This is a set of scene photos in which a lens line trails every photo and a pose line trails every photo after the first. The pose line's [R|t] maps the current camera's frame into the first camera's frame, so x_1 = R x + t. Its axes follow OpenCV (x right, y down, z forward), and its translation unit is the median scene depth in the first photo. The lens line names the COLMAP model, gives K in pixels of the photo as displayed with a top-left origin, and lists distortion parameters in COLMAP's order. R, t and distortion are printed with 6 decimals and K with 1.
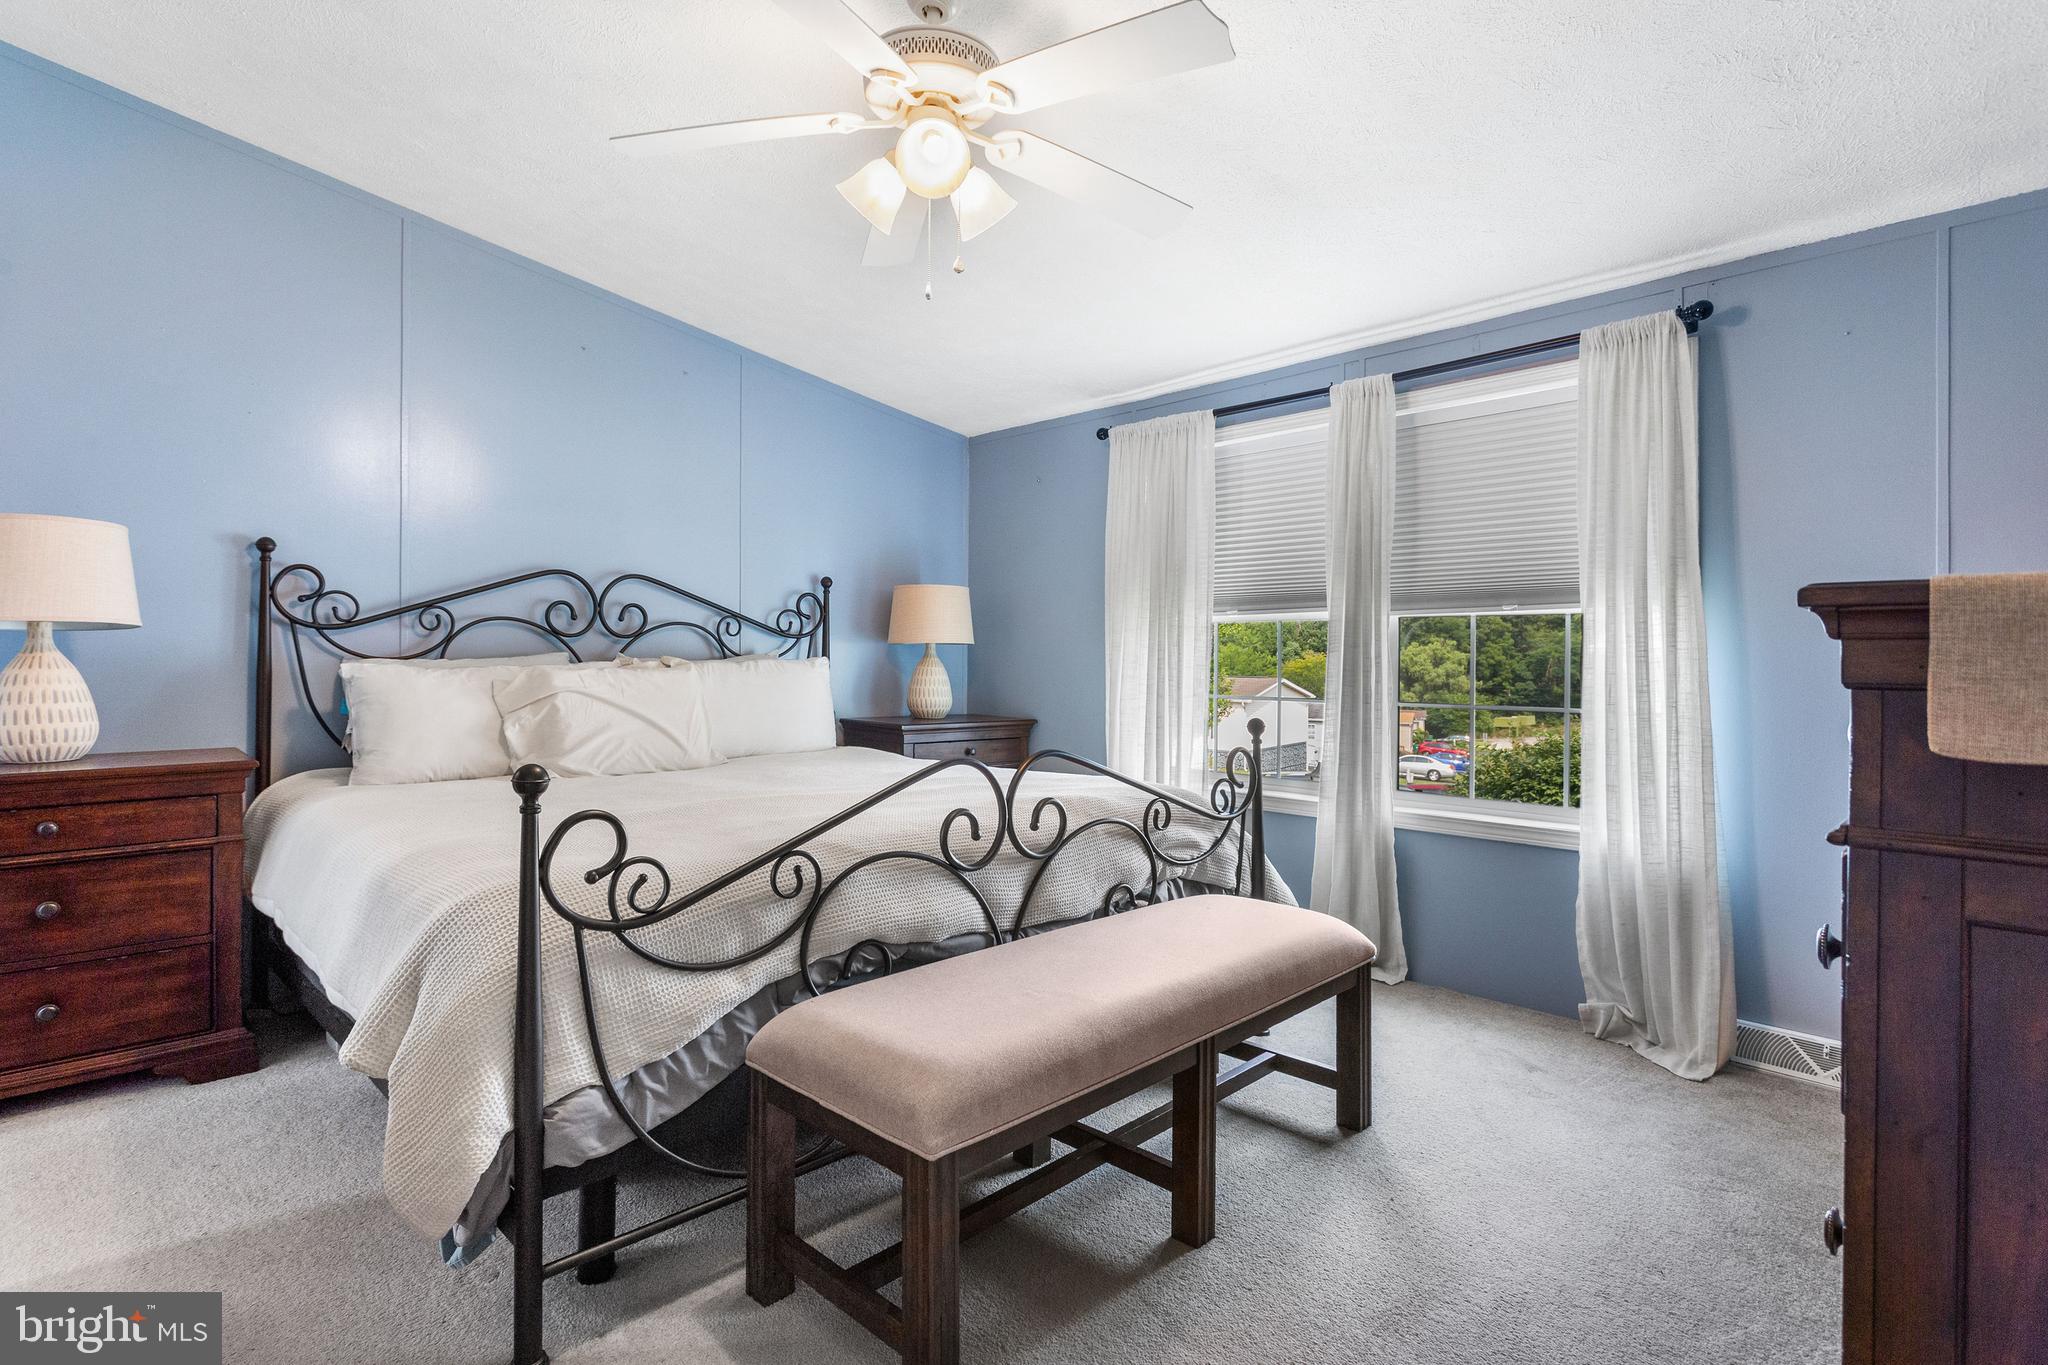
lens RADIAL K [[999.4, 0, 1018.9], [0, 999.4, 675.4], [0, 0, 1]] dist [0.000165, 0.001912]
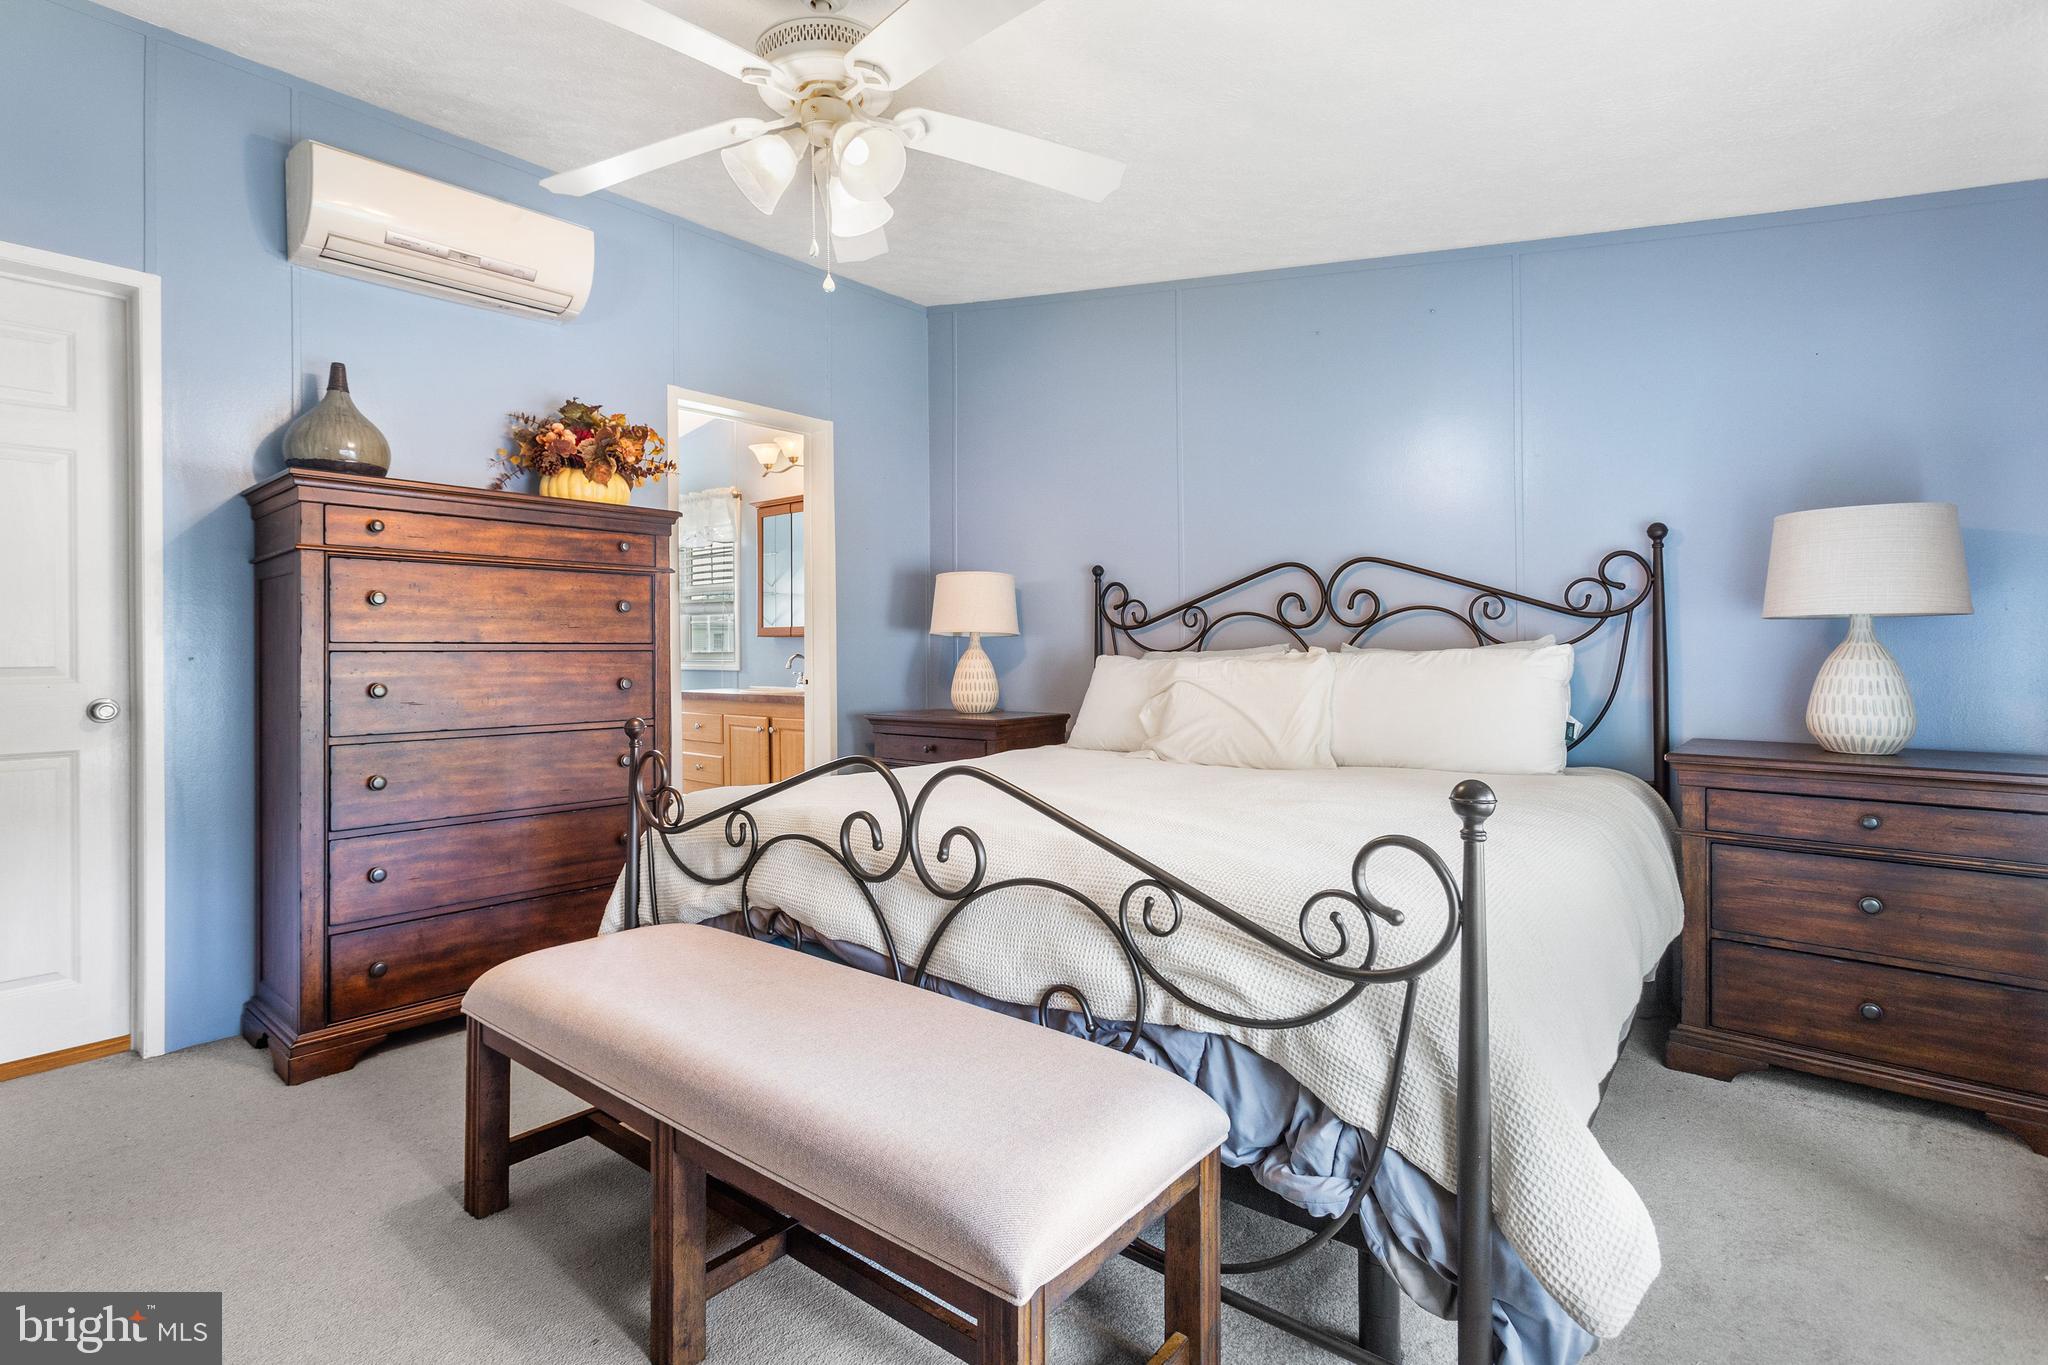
lens RADIAL K [[999.4, 0, 990.8], [0, 999.4, 640.8], [0, 0, 1]] dist [0.000165, 0.001912]
pose [[0.084151, -0.015468, -0.996333, 0.609533], [-0.007160, 0.999844, -0.016128, -0.008559], [0.996427, 0.008490, 0.084027, 0.712451]]
